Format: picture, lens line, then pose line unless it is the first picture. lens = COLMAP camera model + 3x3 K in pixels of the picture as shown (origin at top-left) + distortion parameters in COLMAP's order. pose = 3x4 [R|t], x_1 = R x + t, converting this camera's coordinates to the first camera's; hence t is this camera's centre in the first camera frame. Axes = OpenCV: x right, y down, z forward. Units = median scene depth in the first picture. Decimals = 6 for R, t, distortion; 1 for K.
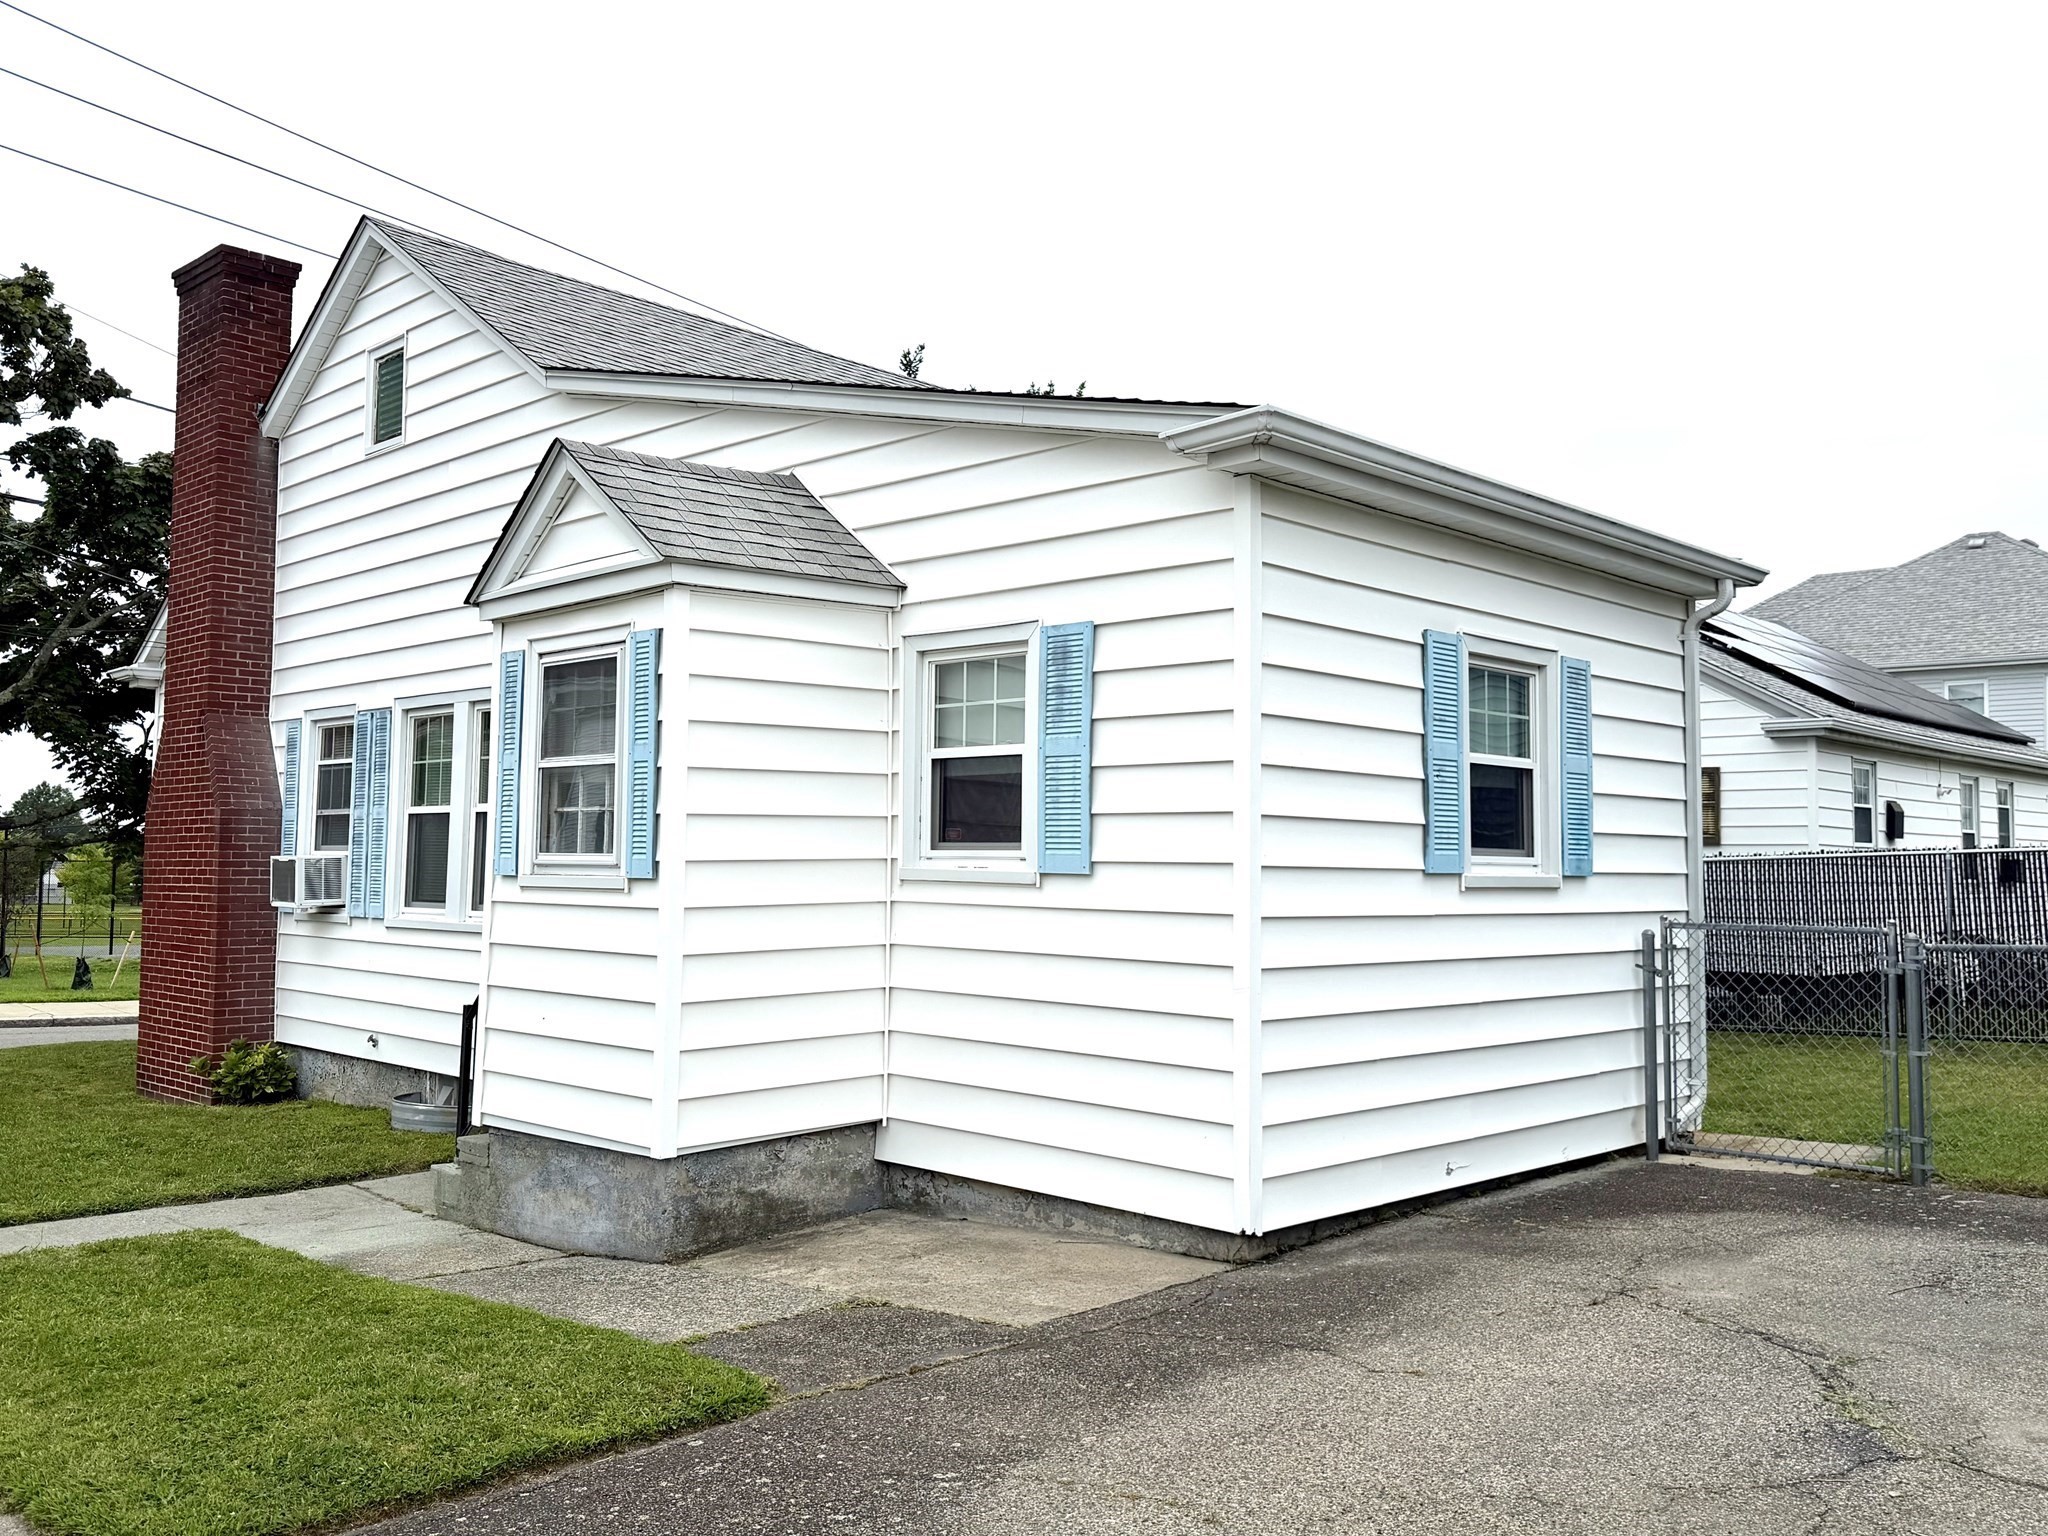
lens RADIAL K [[1672.1, 0, 1015.7], [0, 1672.1, 764.6], [0, 0, 1]] dist [0.094922, -0.137262]
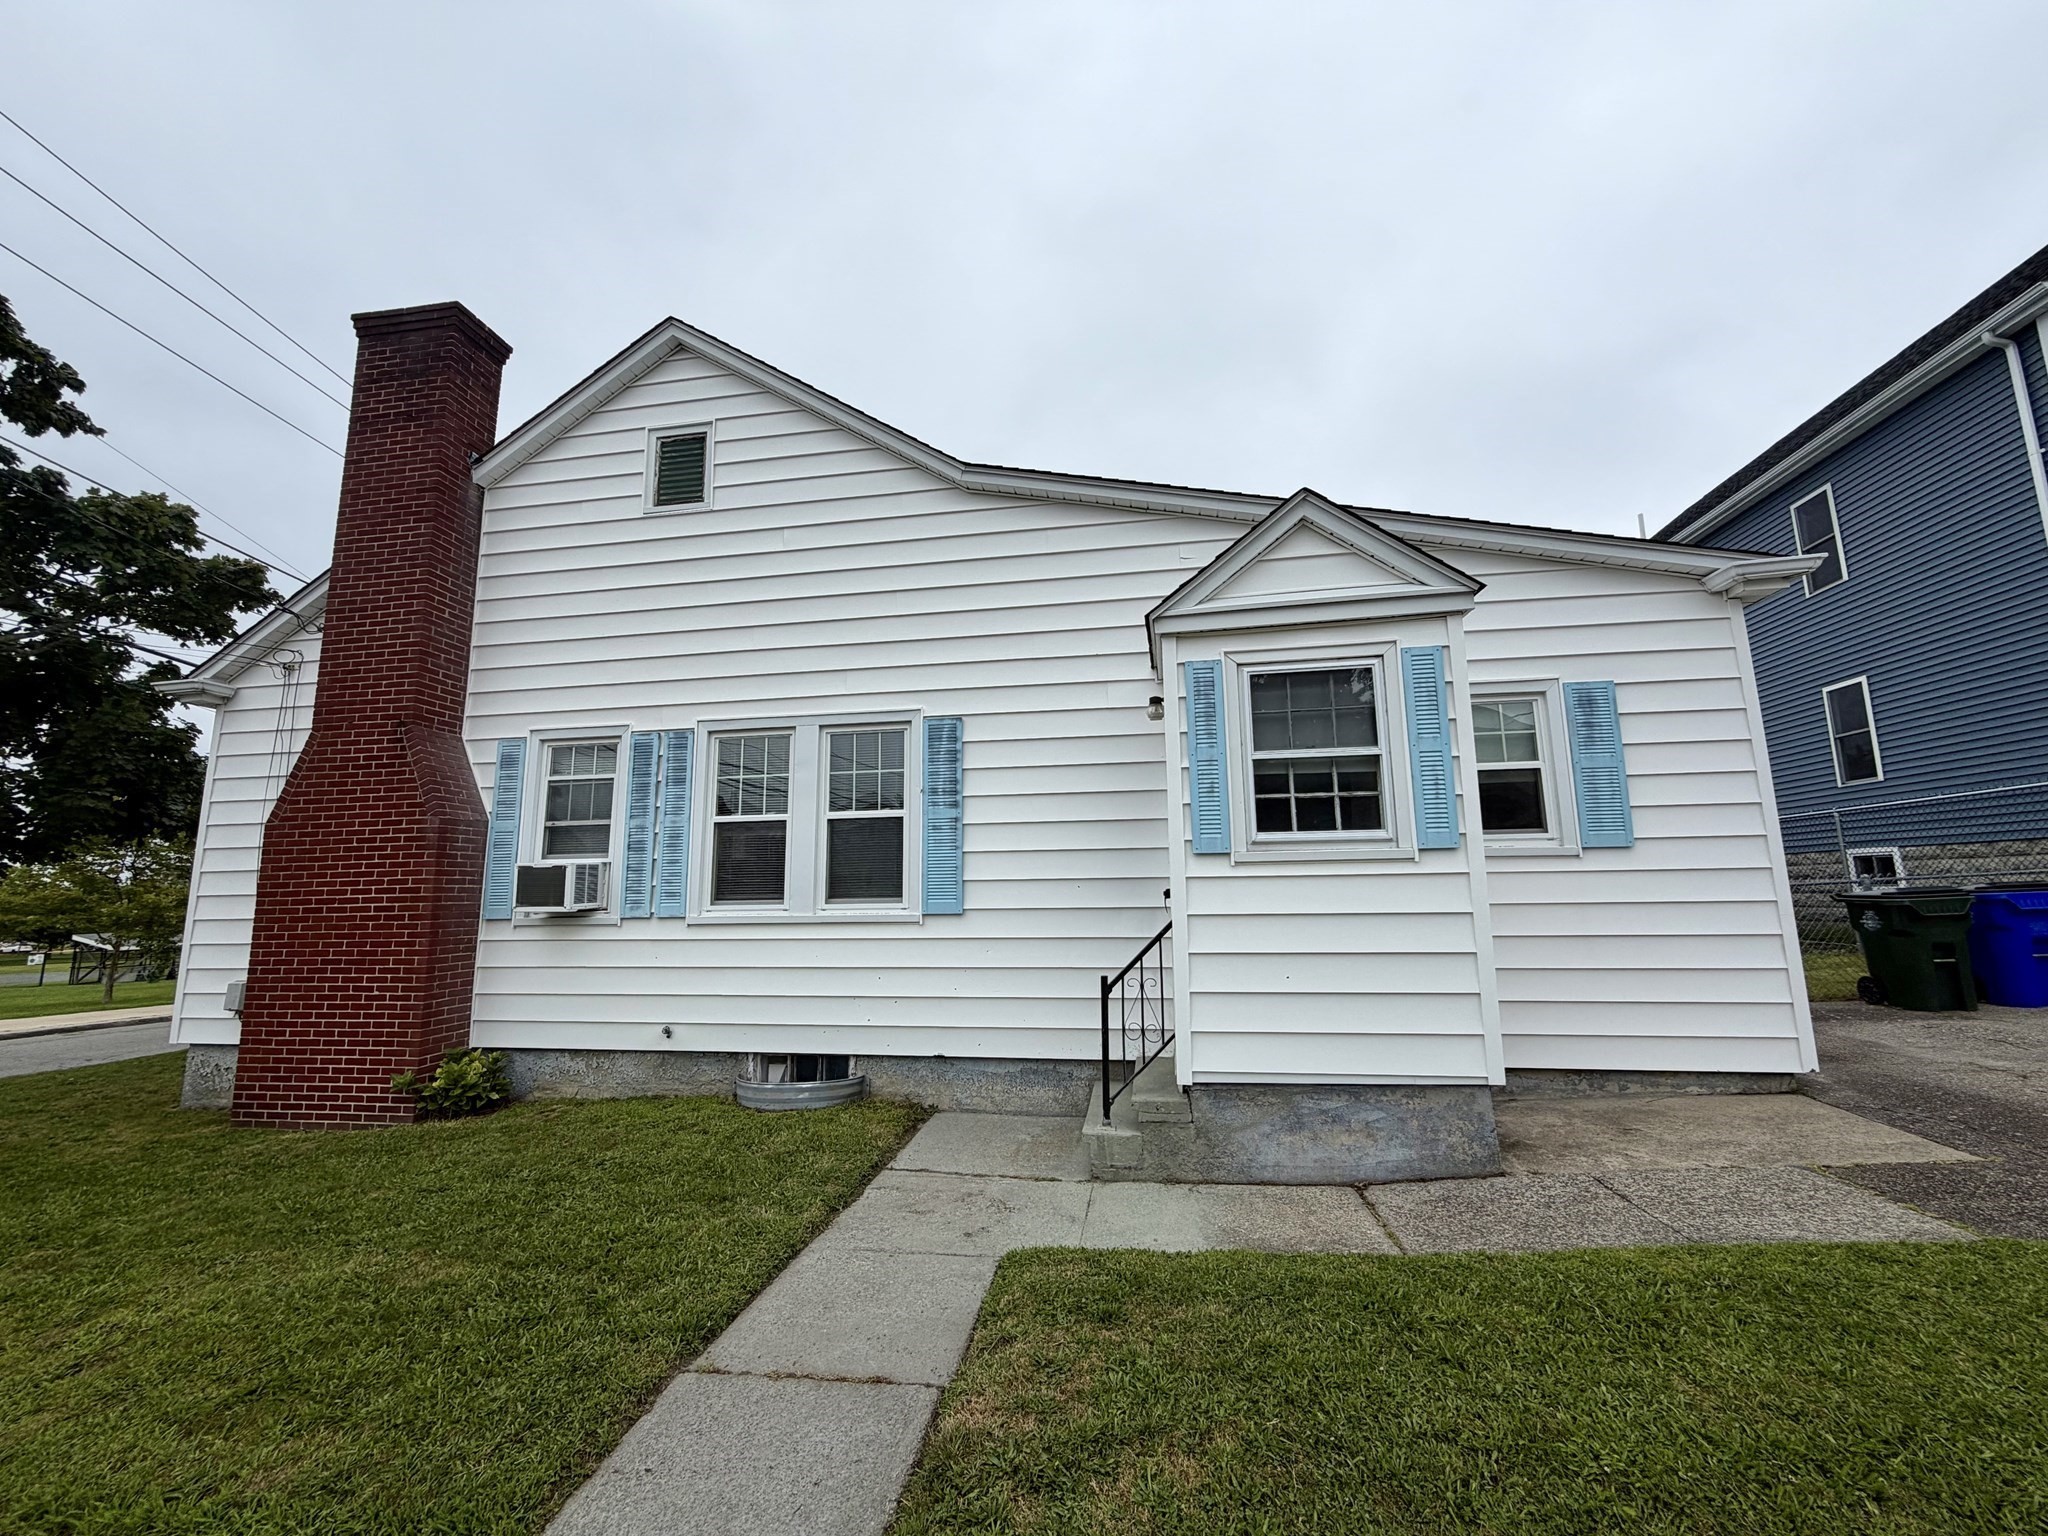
lens RADIAL K [[820.7, 0, 1020.6], [0, 820.7, 765.7], [0, 0, 1]] dist [0.001182, -0.000786]
pose [[0.819270, 0.066998, 0.569480, -0.479996], [-0.010156, 0.994690, -0.102413, 0.043031], [-0.573318, 0.078121, 0.815600, 0.409144]]
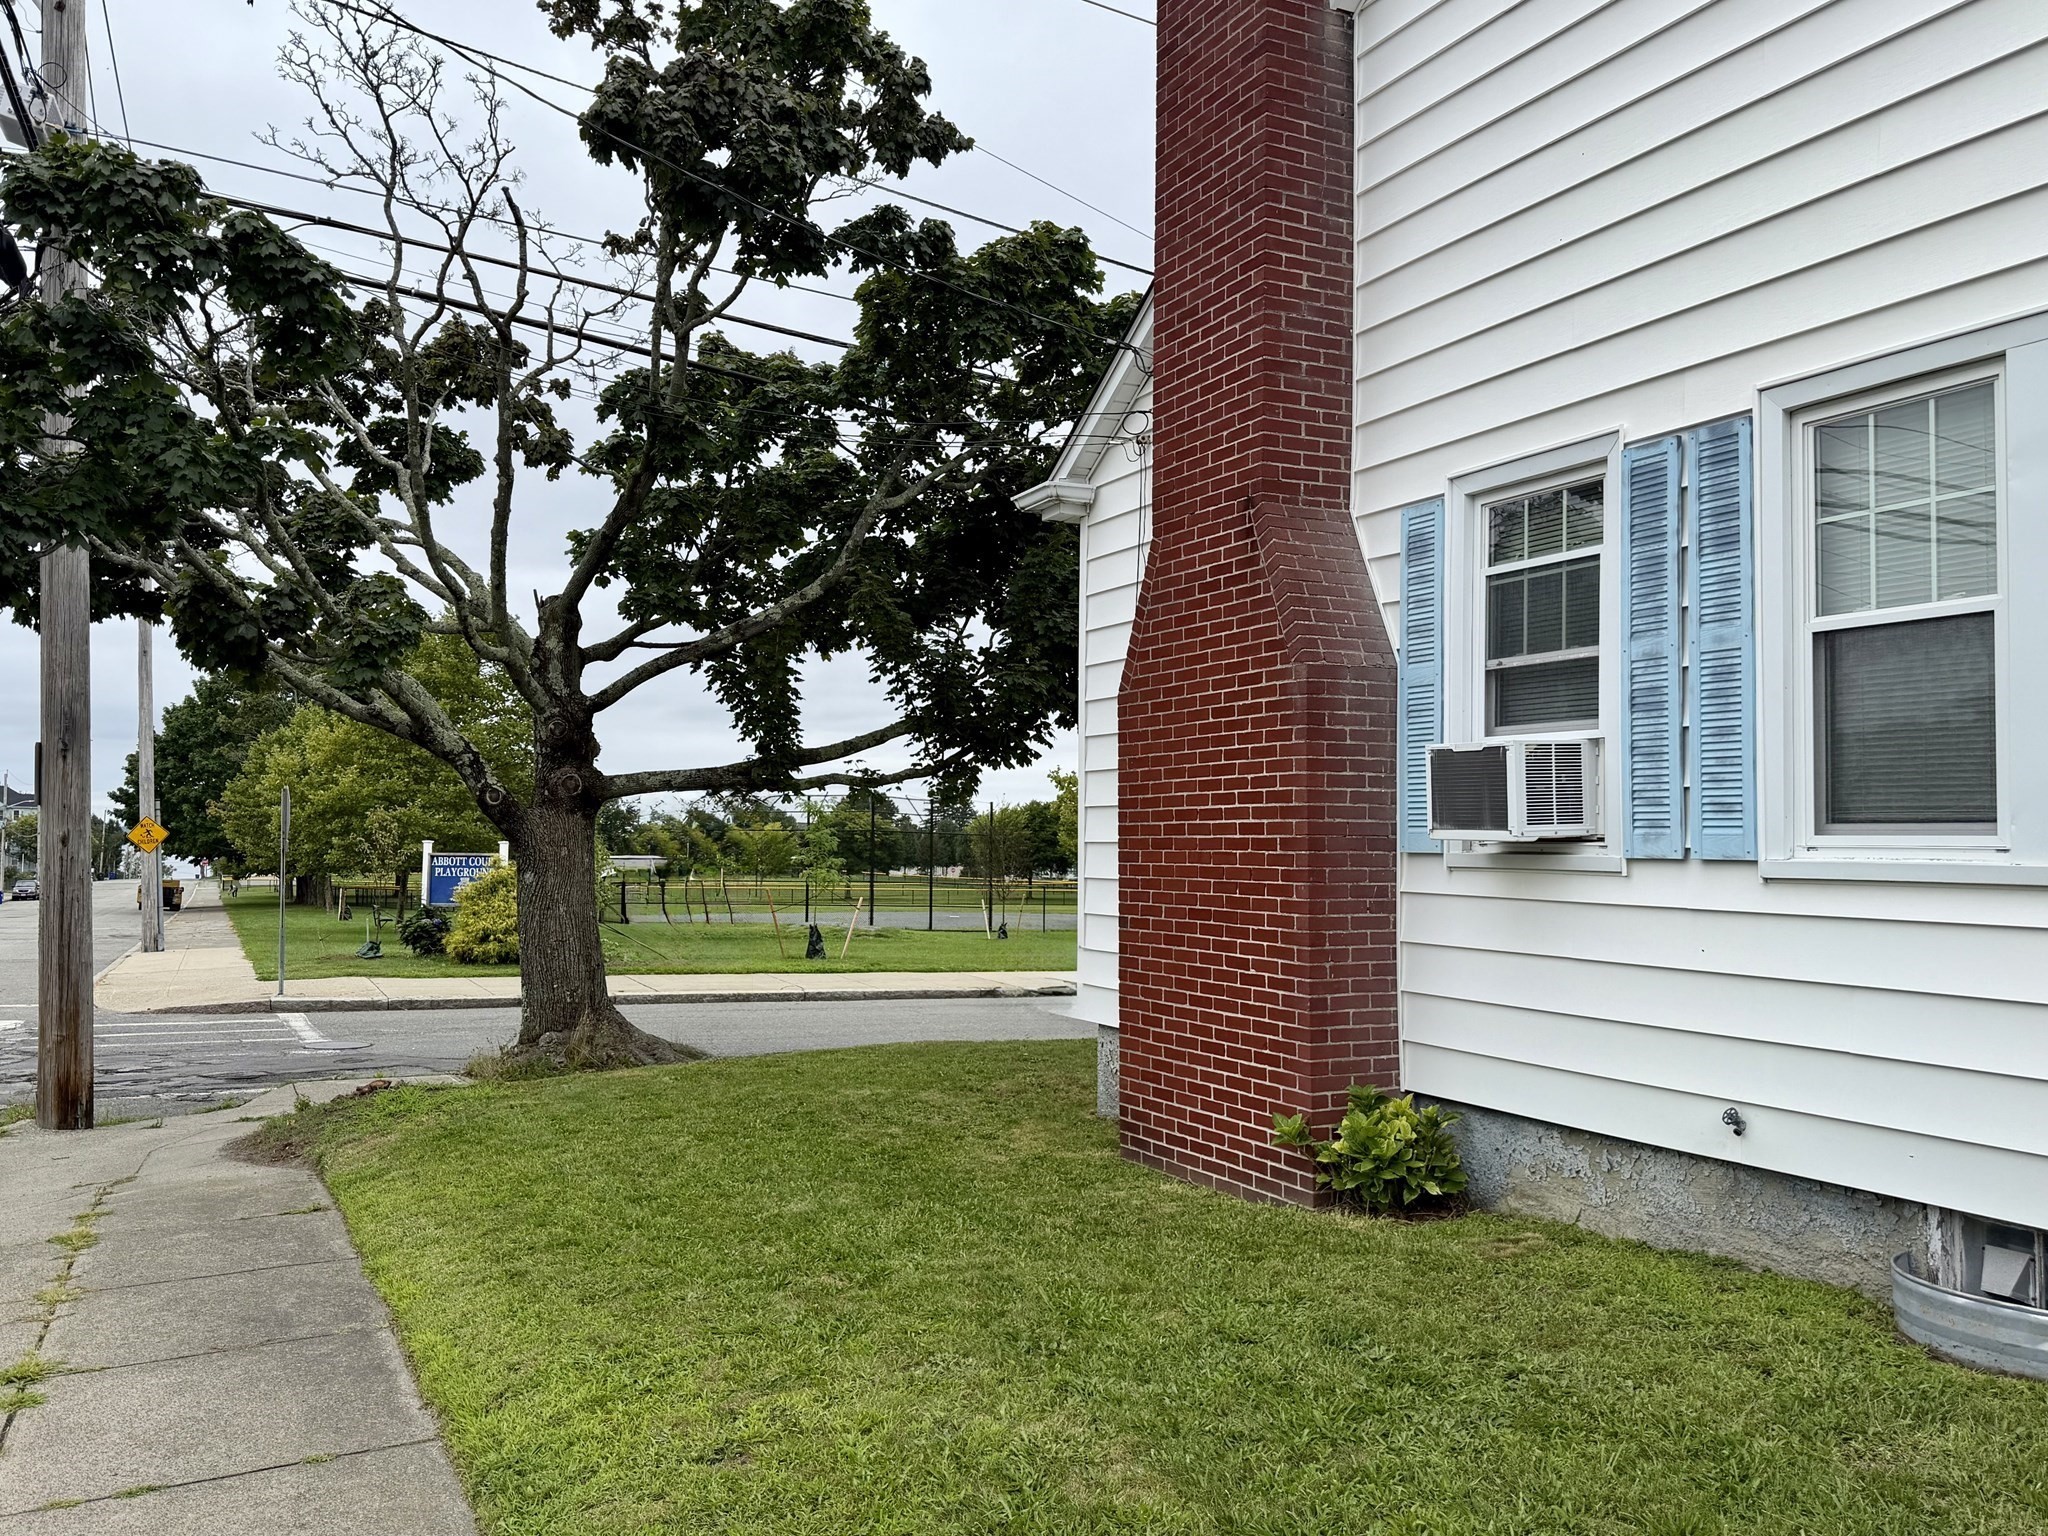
lens RADIAL K [[1672.1, 0, 1014.8], [0, 1672.1, 765.2], [0, 0, 1]] dist [0.094922, -0.137262]
pose [[0.942916, -0.017701, -0.332561, -0.389499], [0.022207, 0.999706, 0.009755, 0.052744], [0.332290, -0.016583, 0.943031, 0.468433]]
